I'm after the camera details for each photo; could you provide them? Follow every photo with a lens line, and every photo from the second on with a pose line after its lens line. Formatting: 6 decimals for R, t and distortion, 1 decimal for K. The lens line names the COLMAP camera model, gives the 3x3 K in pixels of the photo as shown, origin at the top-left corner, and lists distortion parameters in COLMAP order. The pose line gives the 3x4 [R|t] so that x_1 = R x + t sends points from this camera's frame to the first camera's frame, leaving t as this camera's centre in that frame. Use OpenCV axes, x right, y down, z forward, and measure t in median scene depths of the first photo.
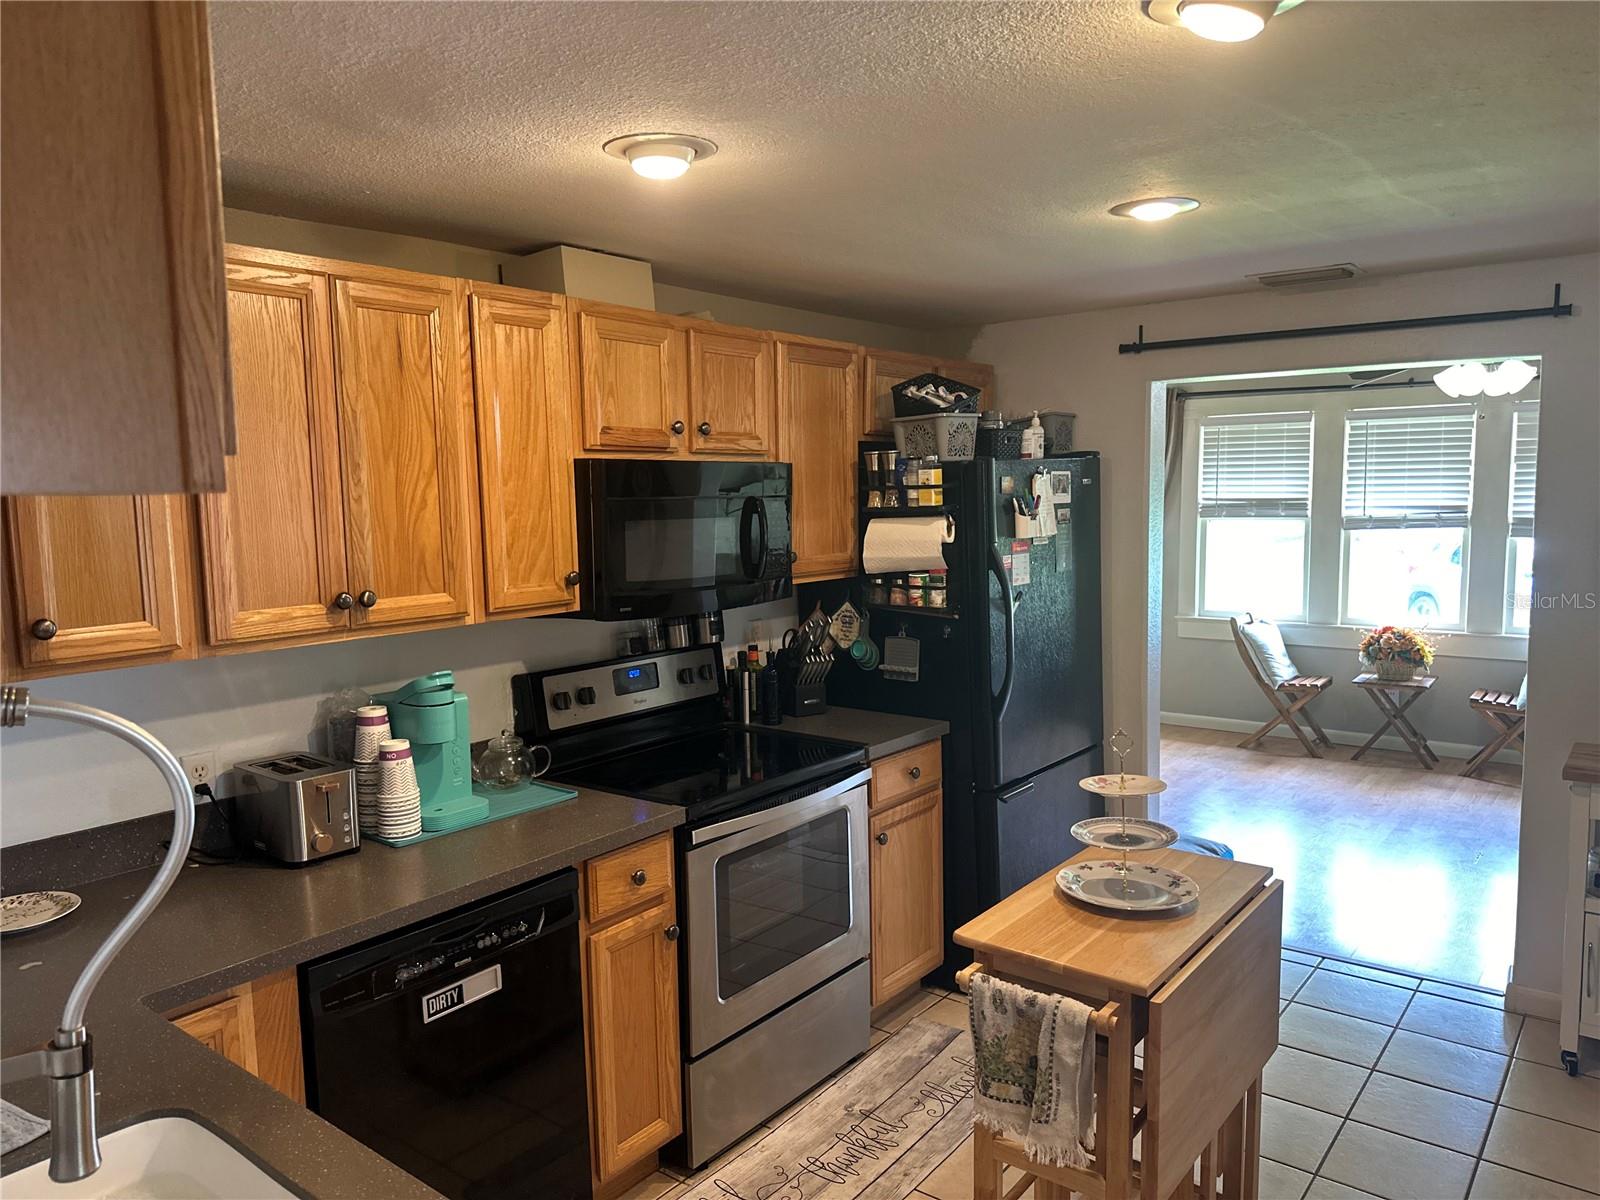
lens RADIAL K [[1140.3, 0, 808.1], [0, 1140.3, 605.2], [0, 0, 1]] dist [0.054543, -0.049195]
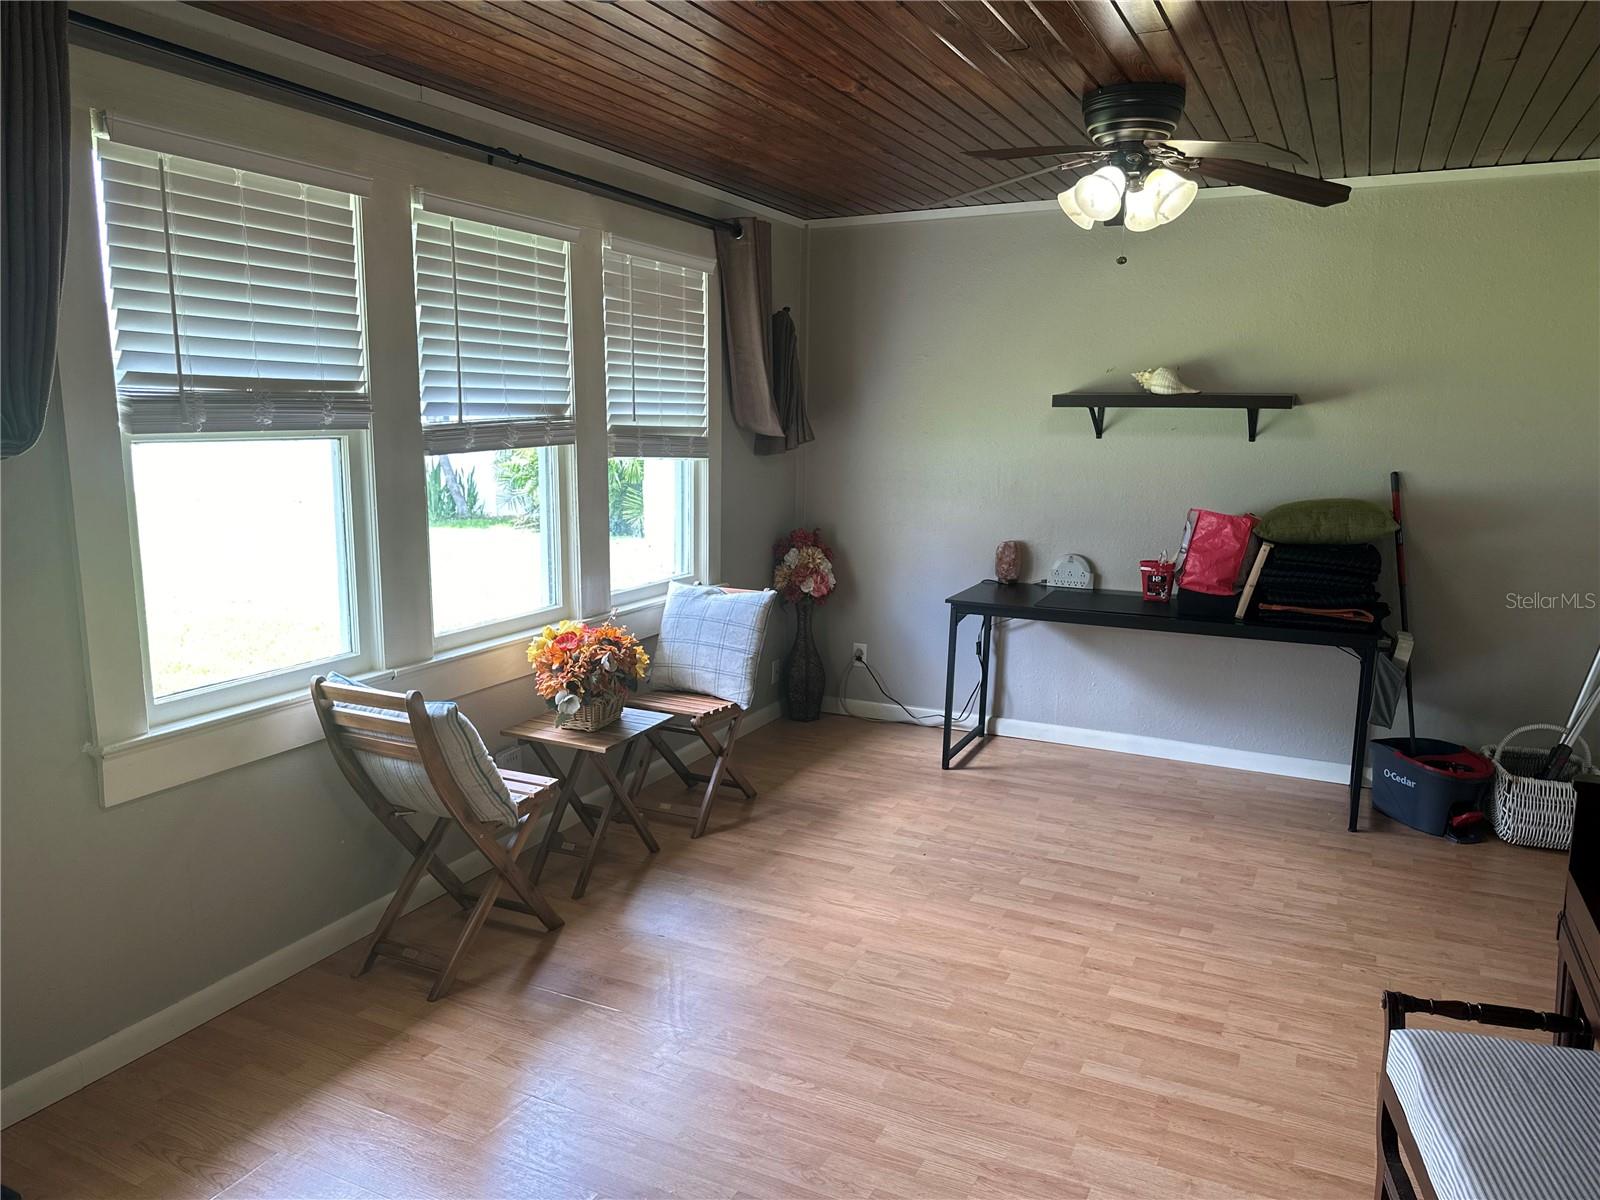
lens RADIAL K [[1140.3, 0, 808.3], [0, 1140.3, 602.8], [0, 0, 1]] dist [0.054543, -0.049195]
pose [[-0.197772, -0.153107, 0.968217, -0.019722], [0.098053, 0.979683, 0.174949, -0.072022], [-0.975332, 0.129536, -0.178741, 0.927466]]
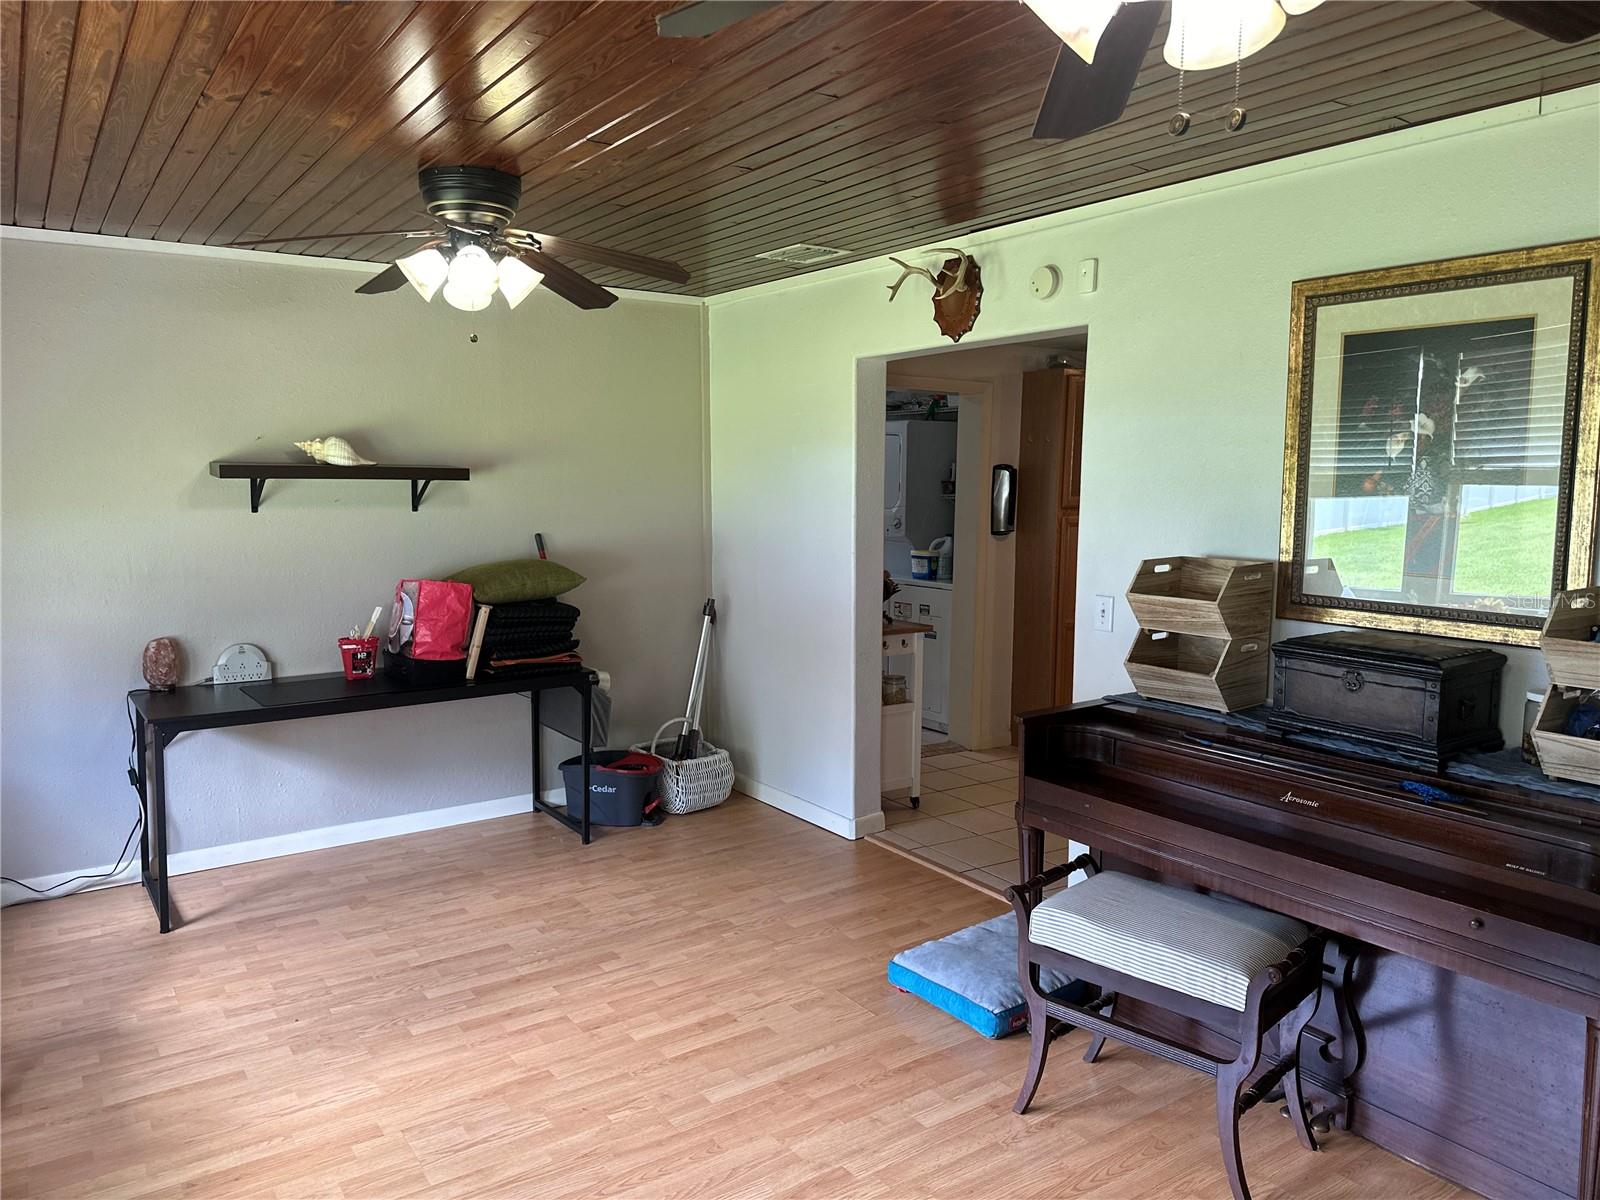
lens RADIAL K [[1140.3, 0, 793.3], [0, 1140.3, 601.8], [0, 0, 1]] dist [0.054543, -0.049195]
pose [[-0.952356, -0.019040, 0.304392, 0.147364], [0.047090, 0.976901, 0.208439, -0.098555], [-0.301330, 0.212842, -0.929461, 1.109542]]
